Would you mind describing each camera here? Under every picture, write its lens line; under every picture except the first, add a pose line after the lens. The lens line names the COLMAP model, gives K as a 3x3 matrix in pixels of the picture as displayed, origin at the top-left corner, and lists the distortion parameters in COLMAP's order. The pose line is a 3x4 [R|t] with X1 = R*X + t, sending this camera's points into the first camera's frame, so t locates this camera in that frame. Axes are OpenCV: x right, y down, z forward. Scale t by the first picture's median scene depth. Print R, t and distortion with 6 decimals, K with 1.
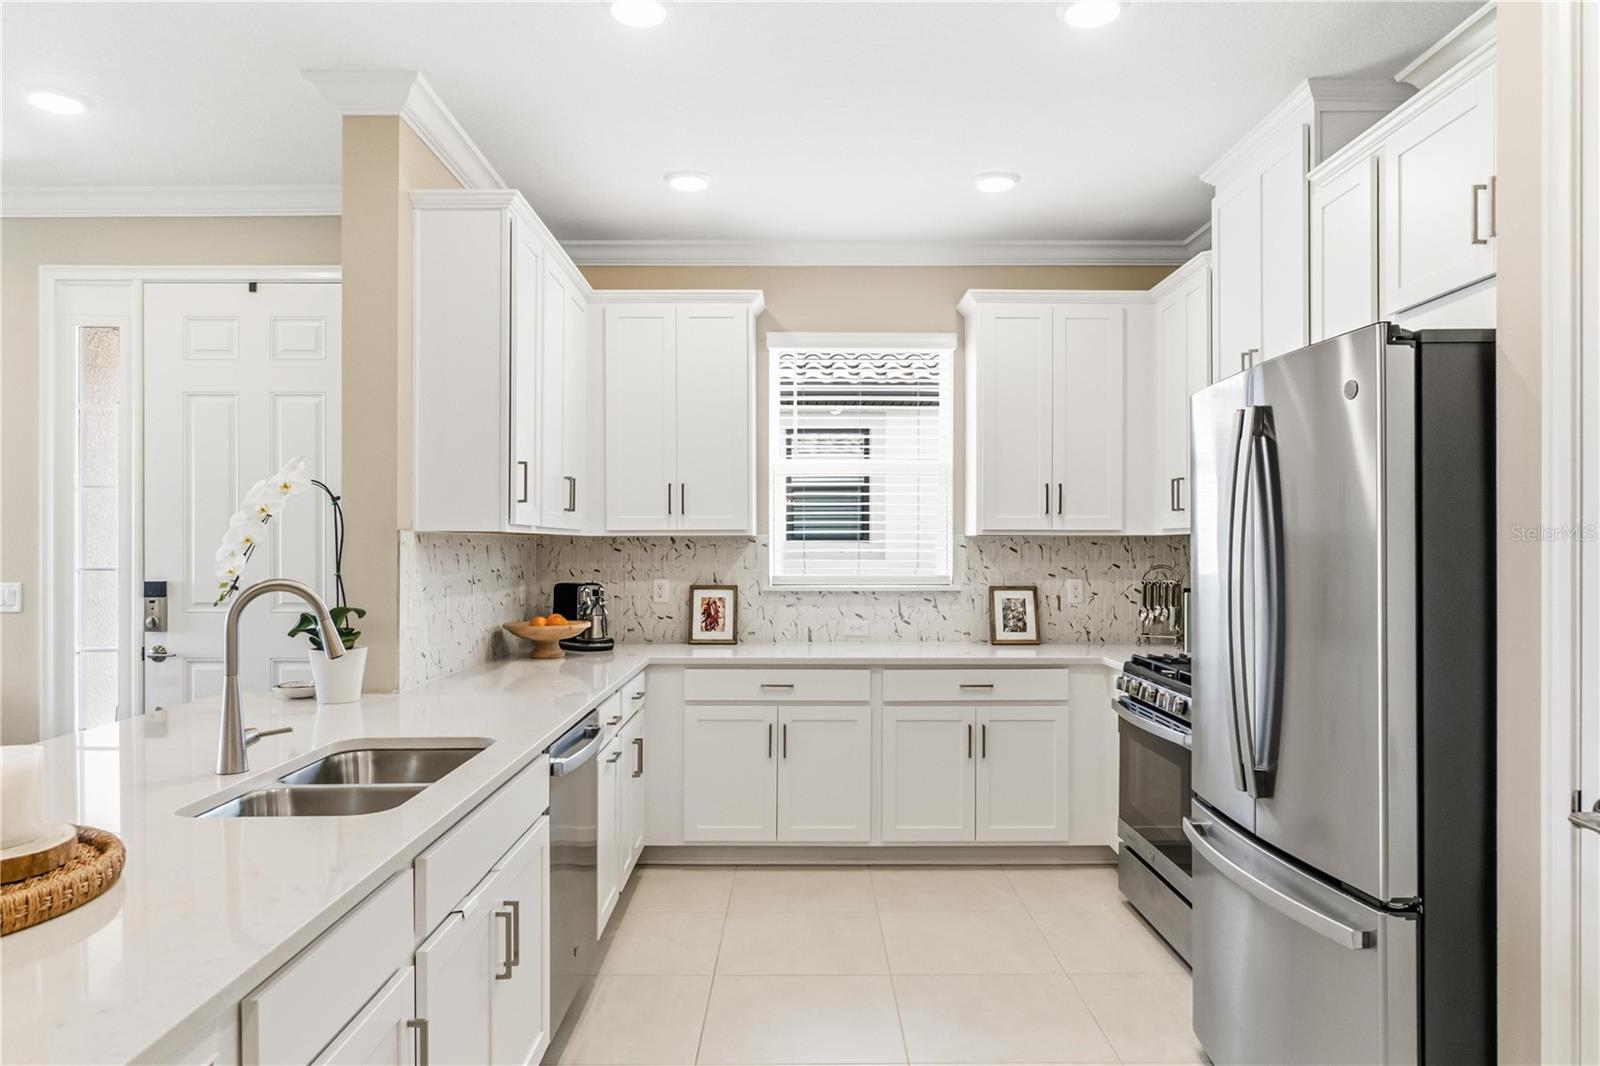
lens RADIAL K [[995.8, 0, 835.1], [0, 995.8, 545.4], [0, 0, 1]] dist [-0.021892, 0.000019]
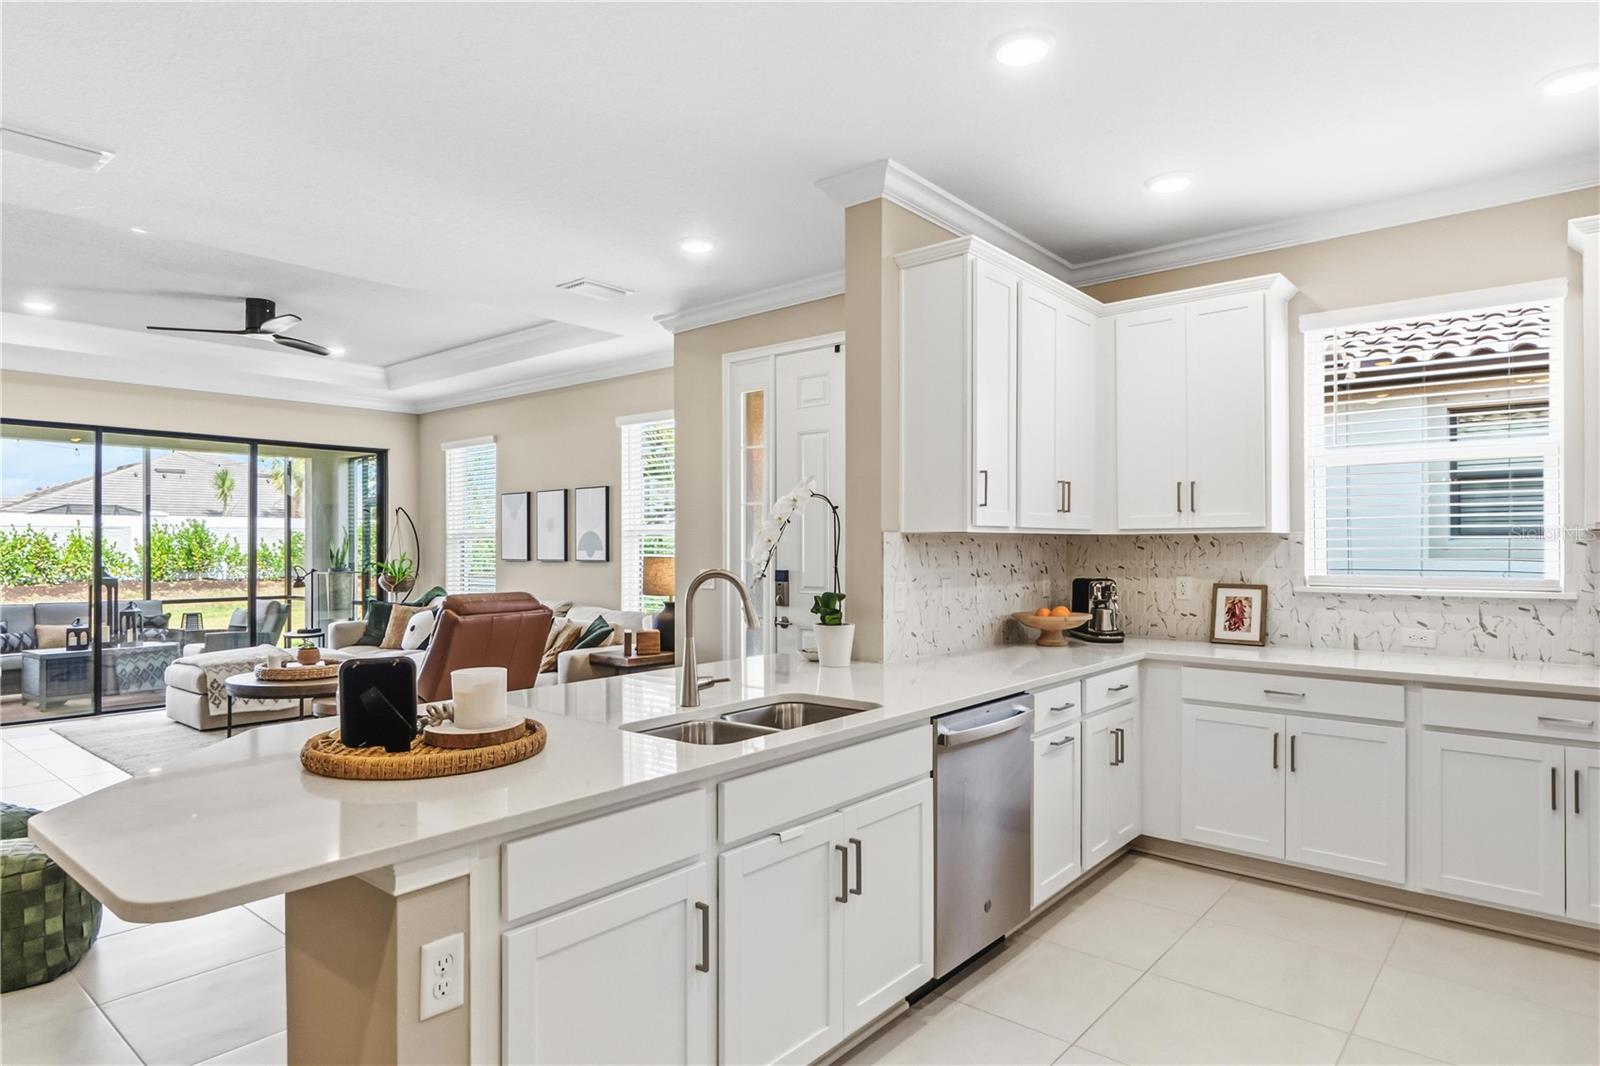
lens RADIAL K [[906.3, 0, 795.3], [0, 906.3, 539.5], [0, 0, 1]] dist [-0.015454, -0.001008]
pose [[0.739437, -0.004452, -0.673211, 0.170526], [0.002796, 0.999990, -0.003542, -0.001699], [0.673220, 0.000737, 0.739442, 0.062941]]
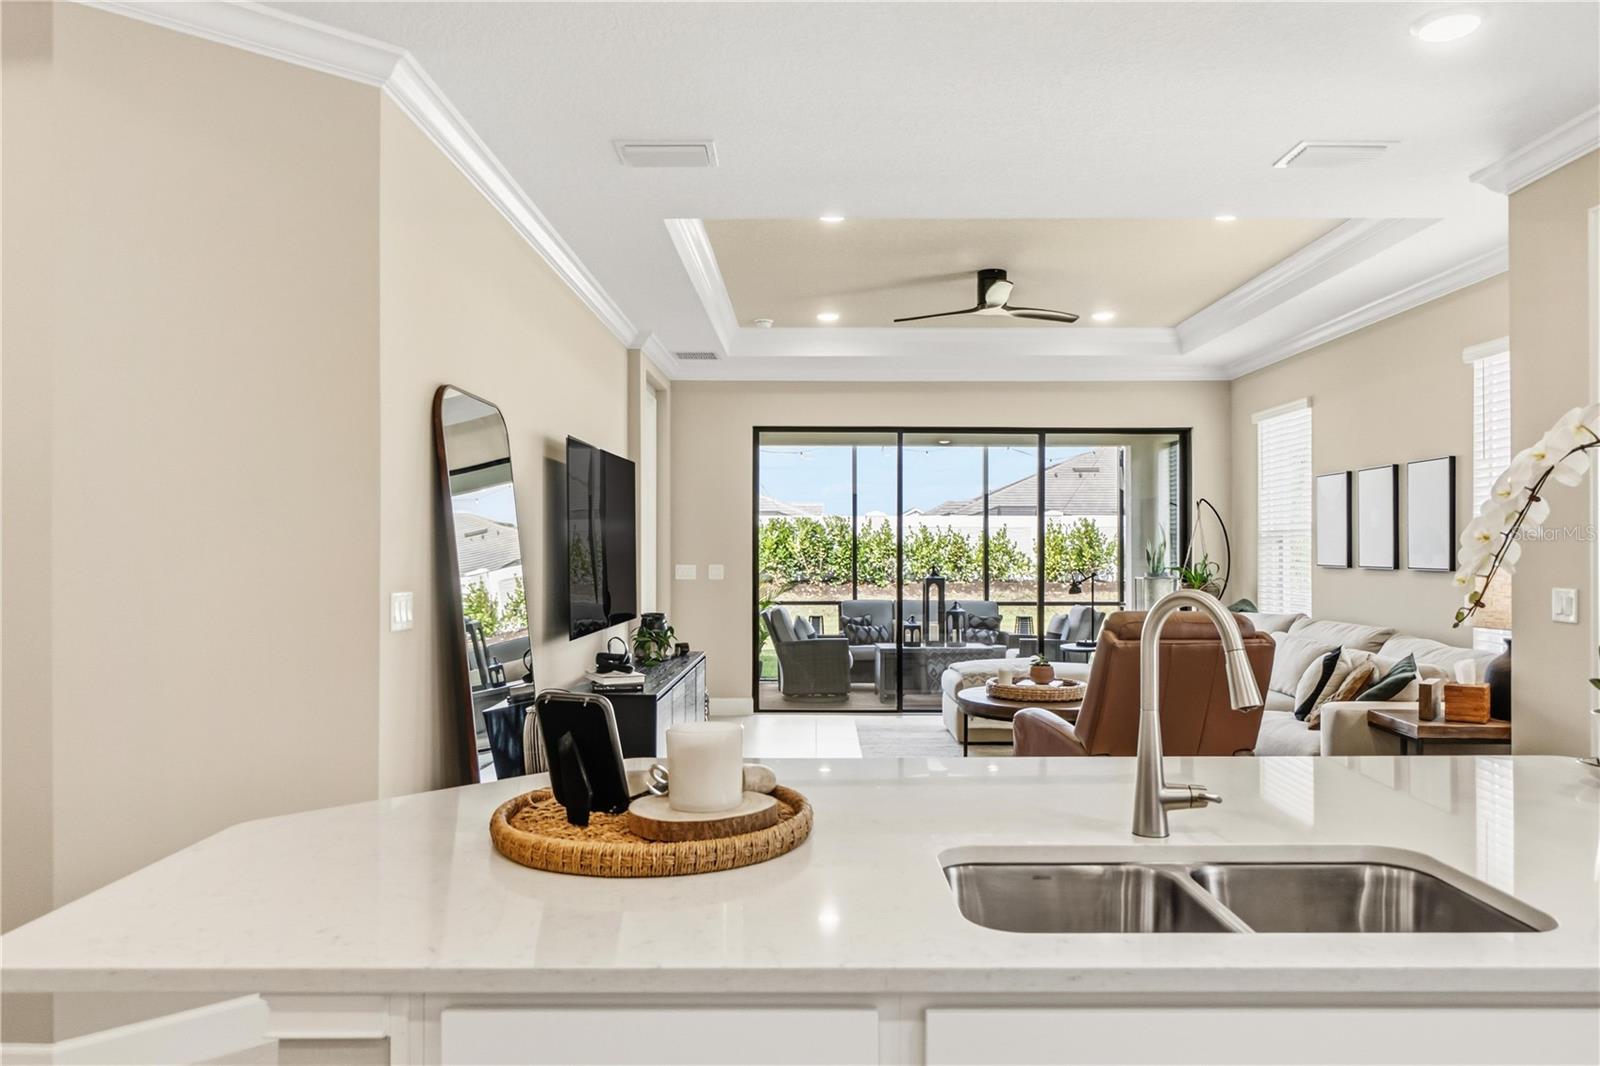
lens RADIAL K [[1074.2, 0, 807.3], [0, 1074.2, 538.7], [0, 0, 1]] dist [-0.006251, -0.002148]
pose [[-0.042624, -0.005863, -0.999074, 0.115781], [0.001299, 0.999982, -0.005924, -0.000580], [0.999090, -0.001551, -0.042615, 0.346448]]
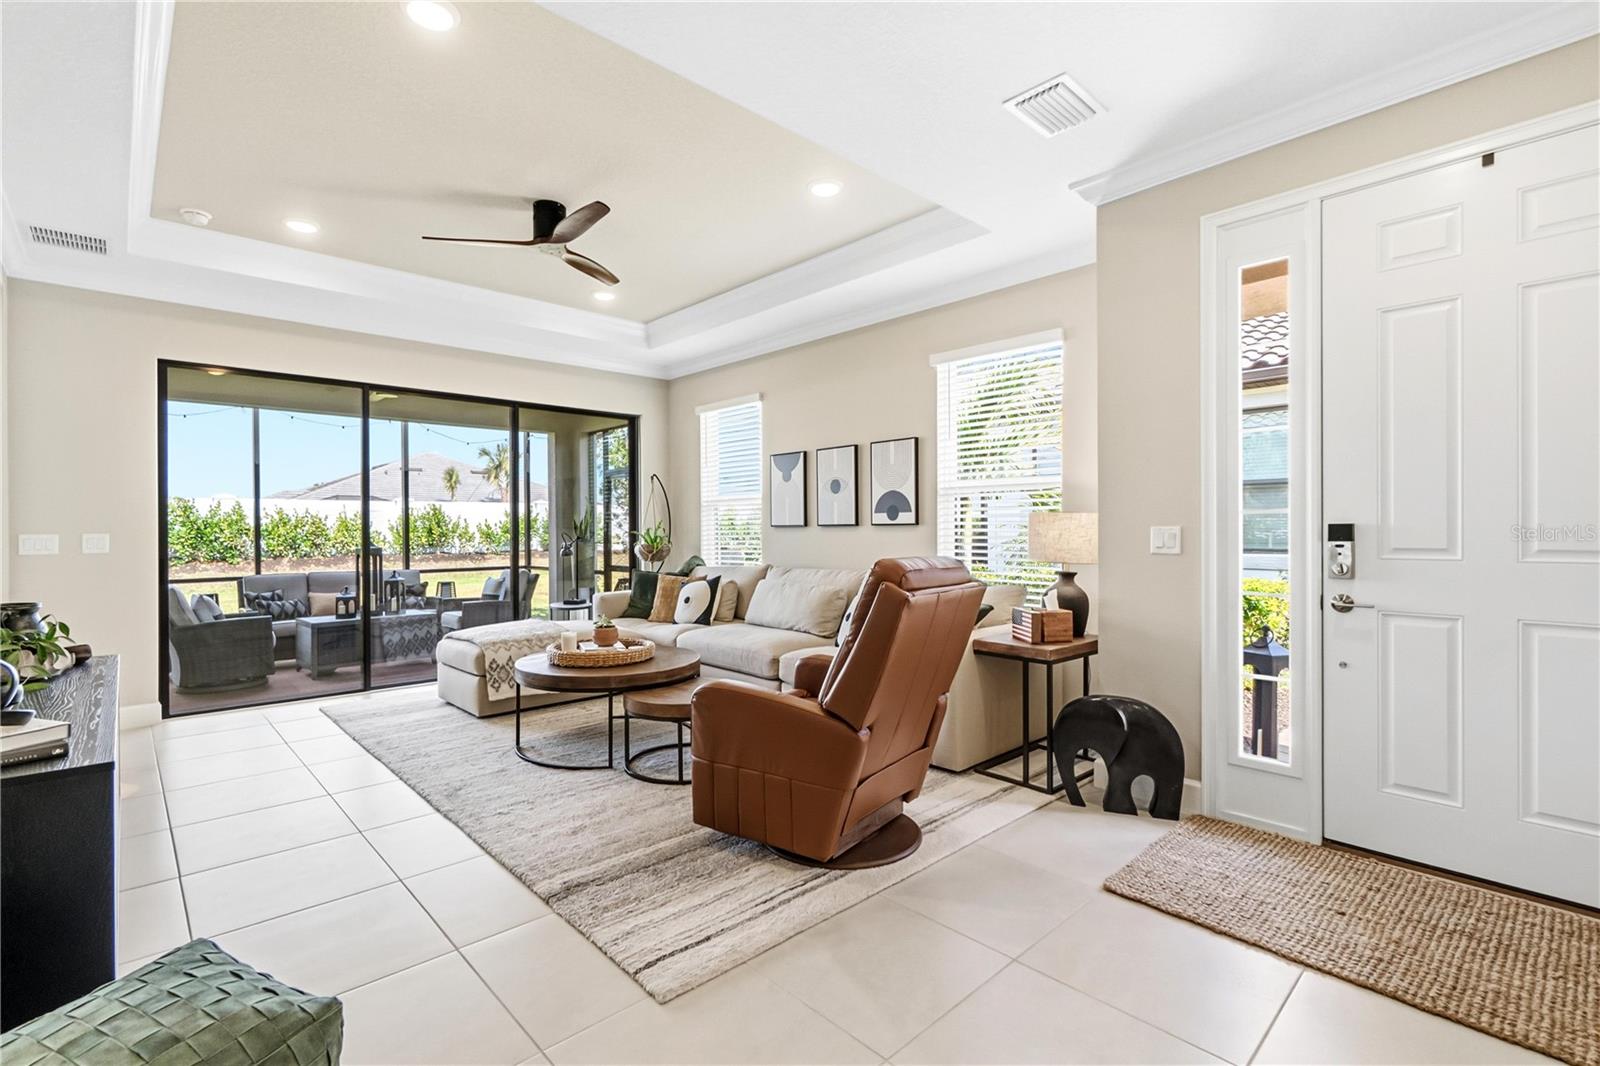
lens RADIAL K [[732.8, 0, 795.1], [0, 732.8, 530.5], [0, 0, 1]] dist [-0.000553, -0.000433]
pose [[0.651141, 0.000443, -0.758956, -0.467033], [0.007475, 0.999948, 0.006998, 0.031717], [0.758920, -0.010230, 0.651104, 0.161613]]
